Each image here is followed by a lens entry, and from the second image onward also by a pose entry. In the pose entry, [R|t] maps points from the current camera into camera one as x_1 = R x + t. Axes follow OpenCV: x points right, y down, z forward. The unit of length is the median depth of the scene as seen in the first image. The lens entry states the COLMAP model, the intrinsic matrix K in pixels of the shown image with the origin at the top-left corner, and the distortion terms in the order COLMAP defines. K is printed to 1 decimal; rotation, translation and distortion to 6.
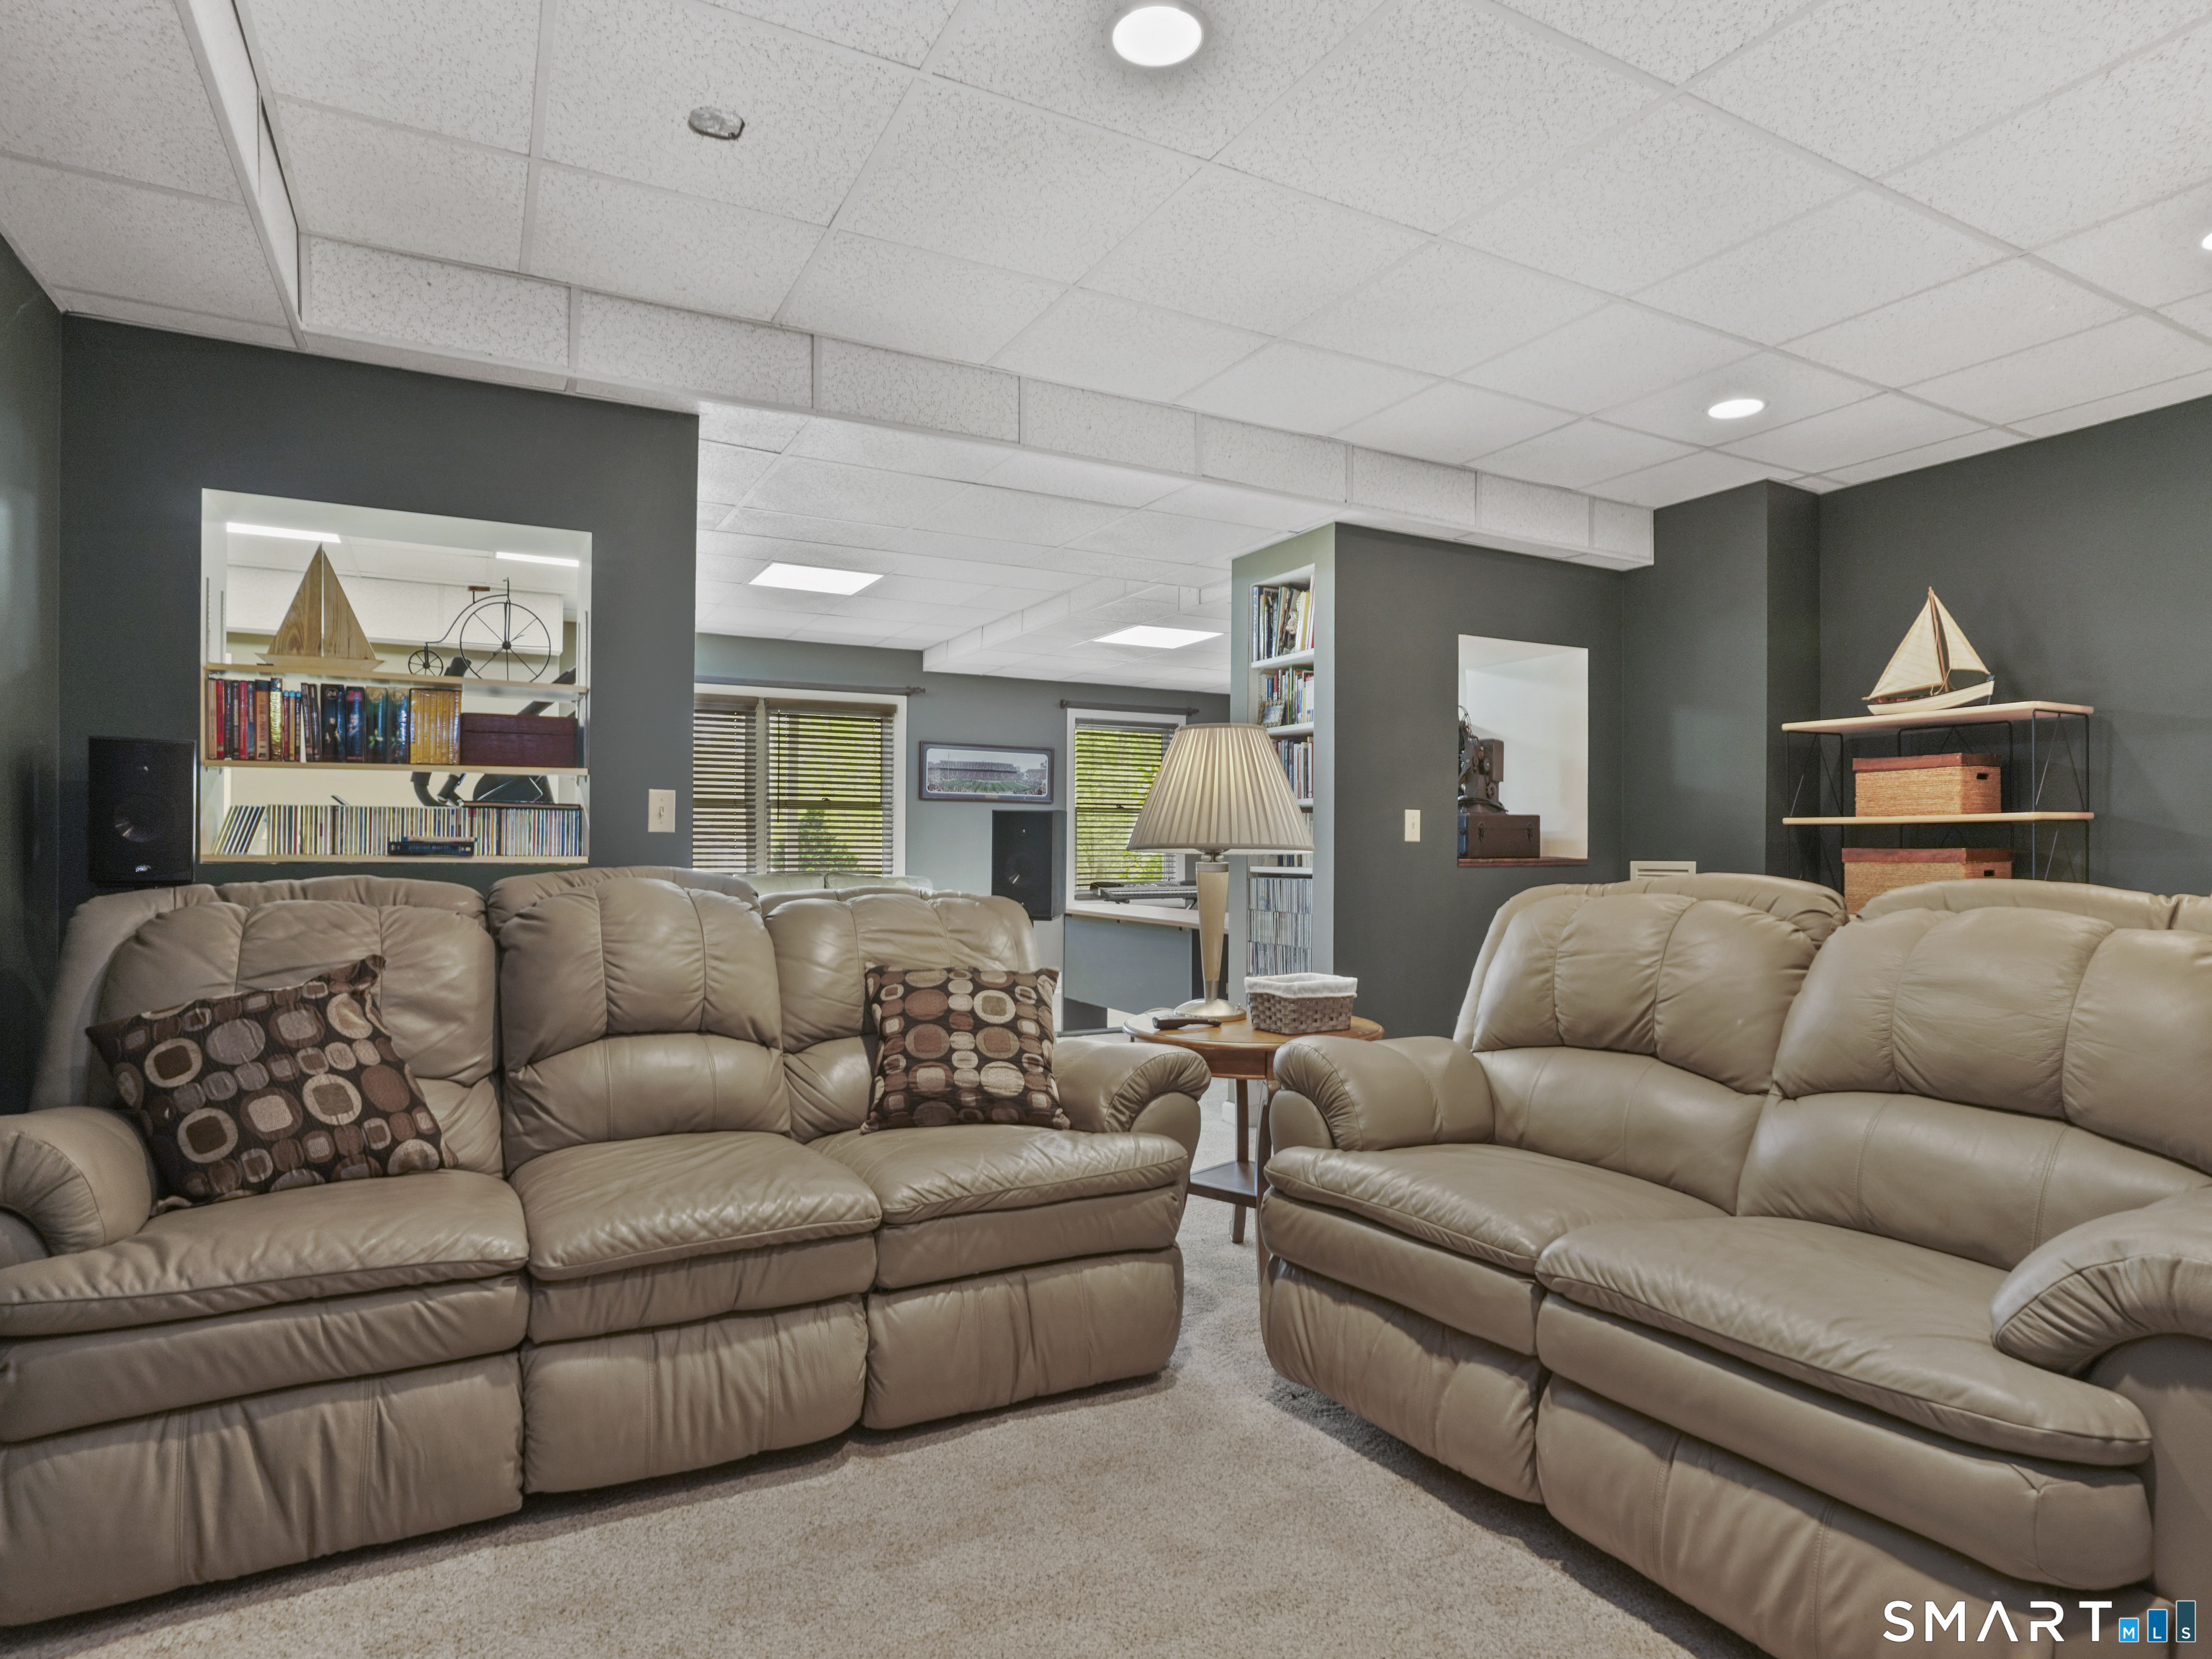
lens RADIAL K [[1215.6, 0, 1106.0], [0, 1215.6, 829.5], [0, 0, 1]] dist [-0.023925, 0.001228]
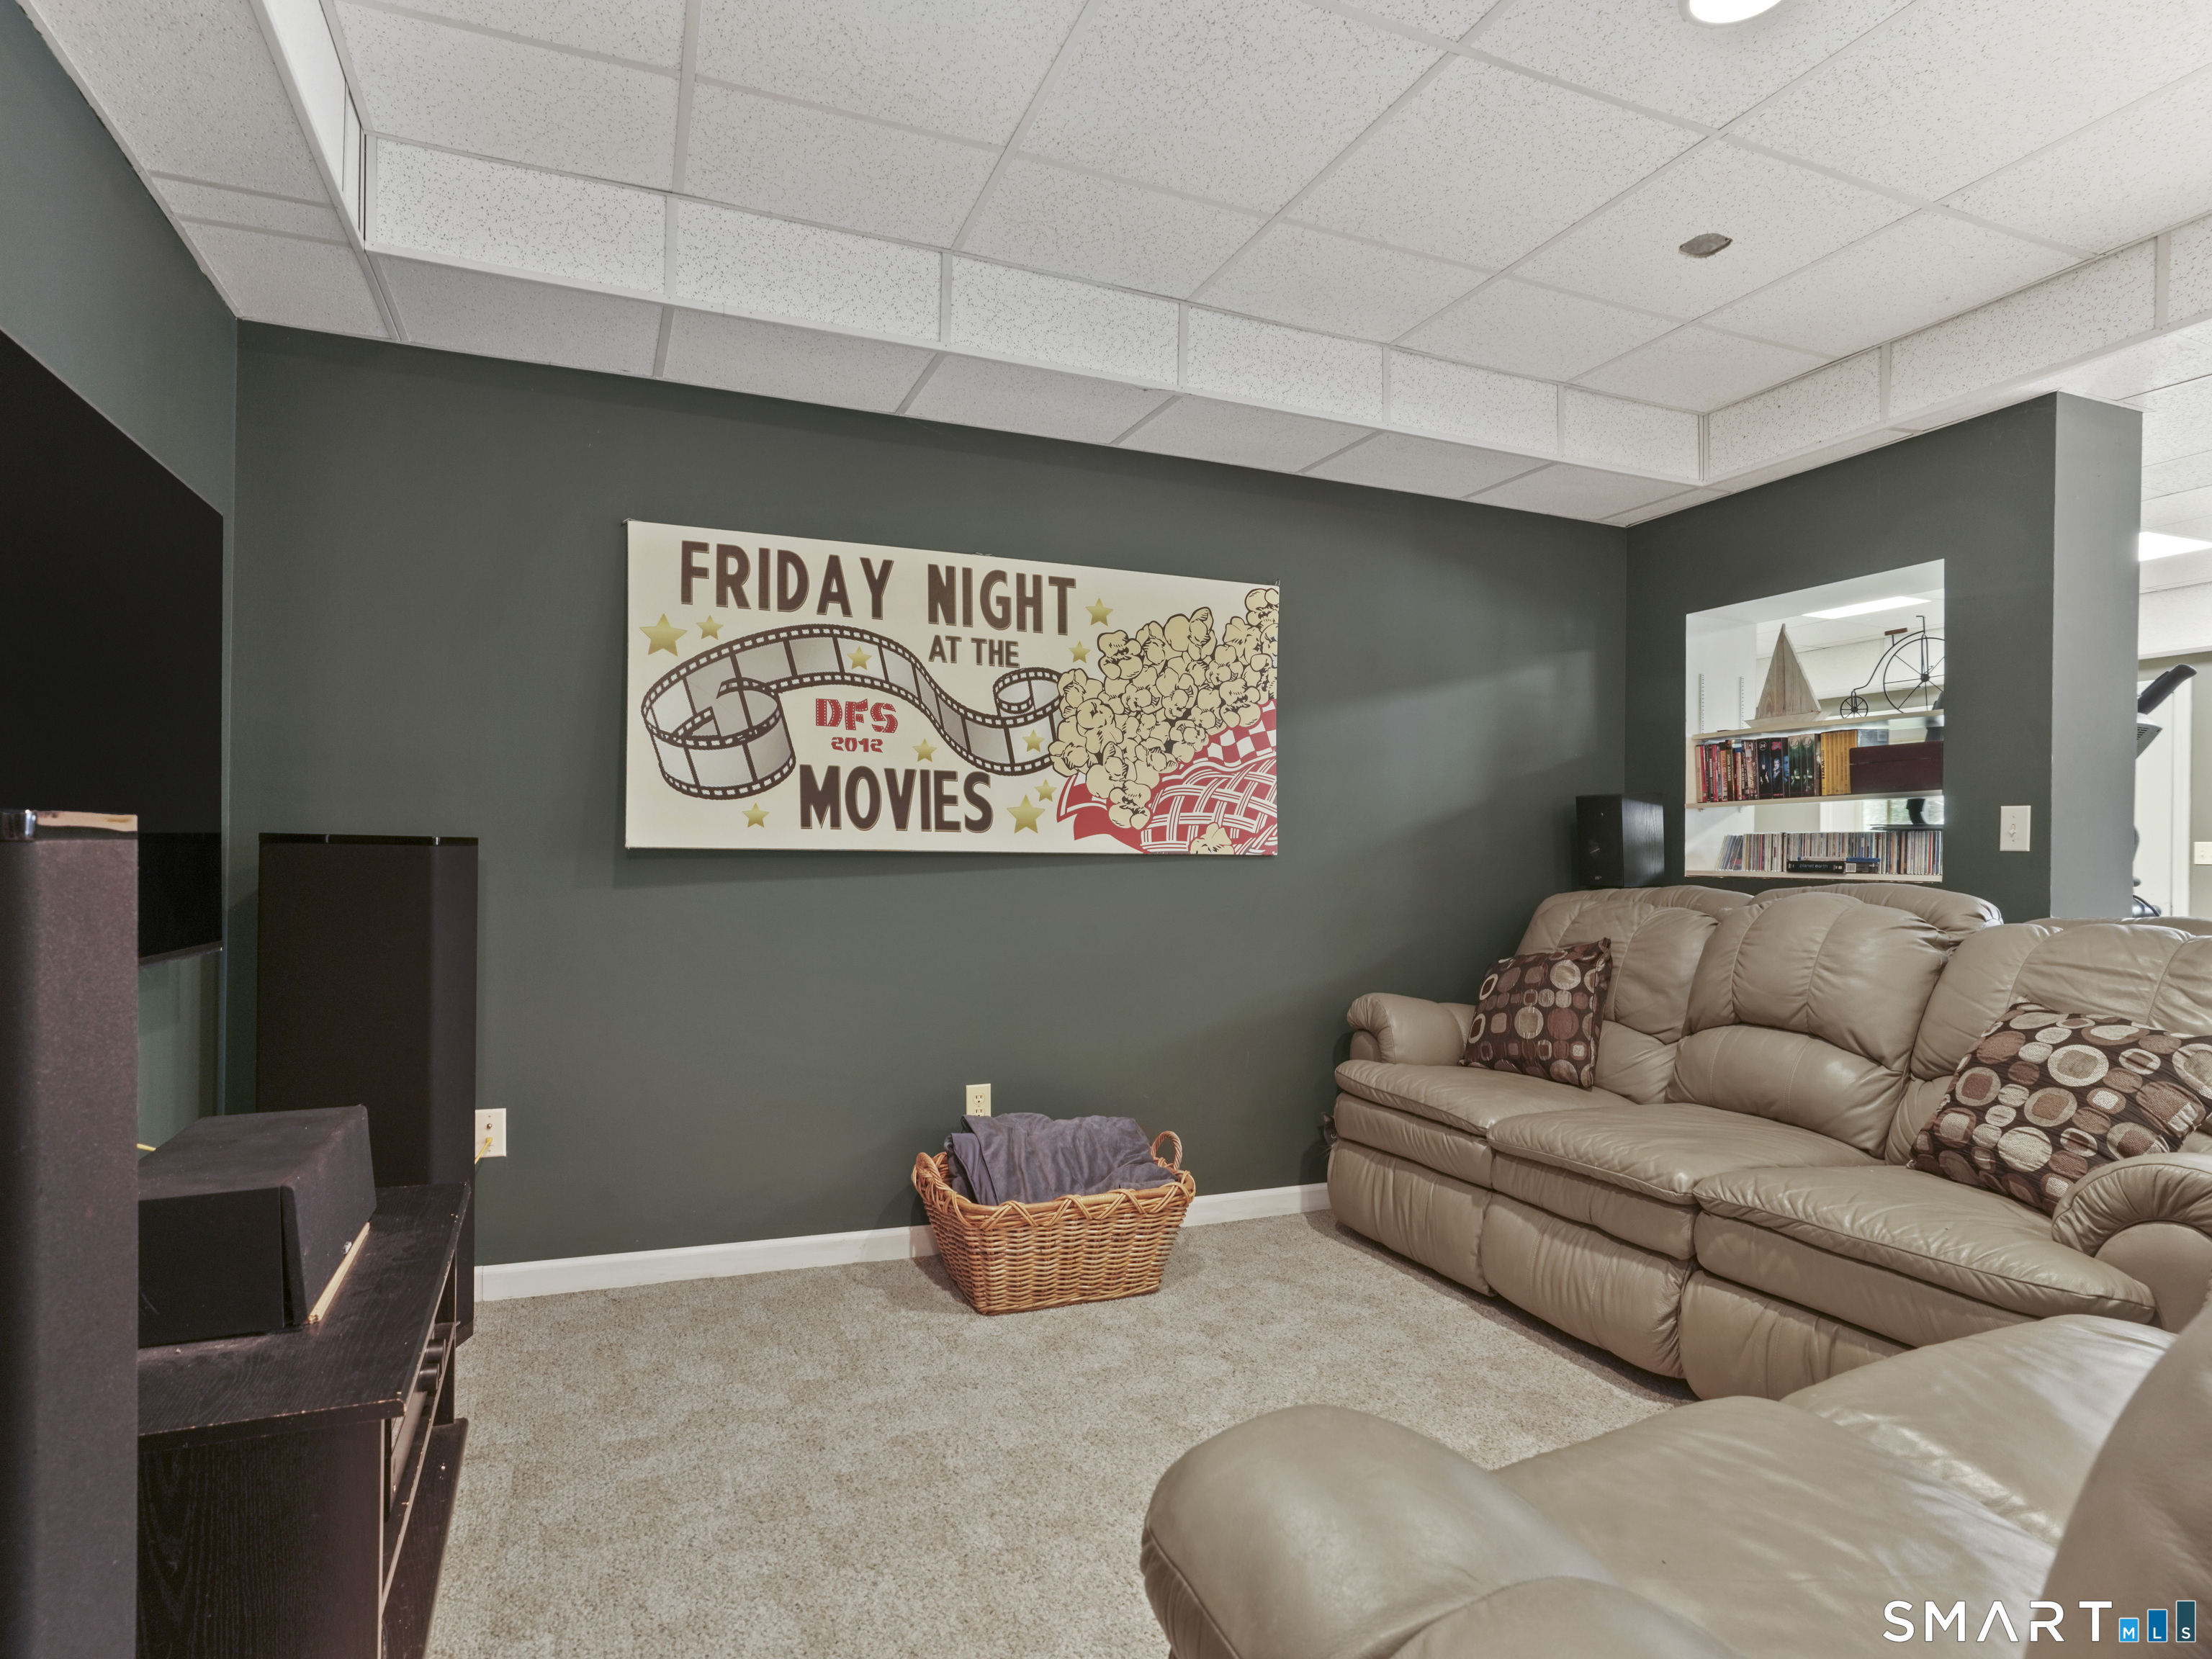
lens RADIAL K [[1215.6, 0, 1106.0], [0, 1215.6, 829.5], [0, 0, 1]] dist [-0.023925, 0.001228]
pose [[-0.089681, -0.032101, -0.995453, 0.764752], [0.001972, 0.999473, -0.032408, 0.017599], [0.995969, -0.004870, -0.089570, 0.458360]]
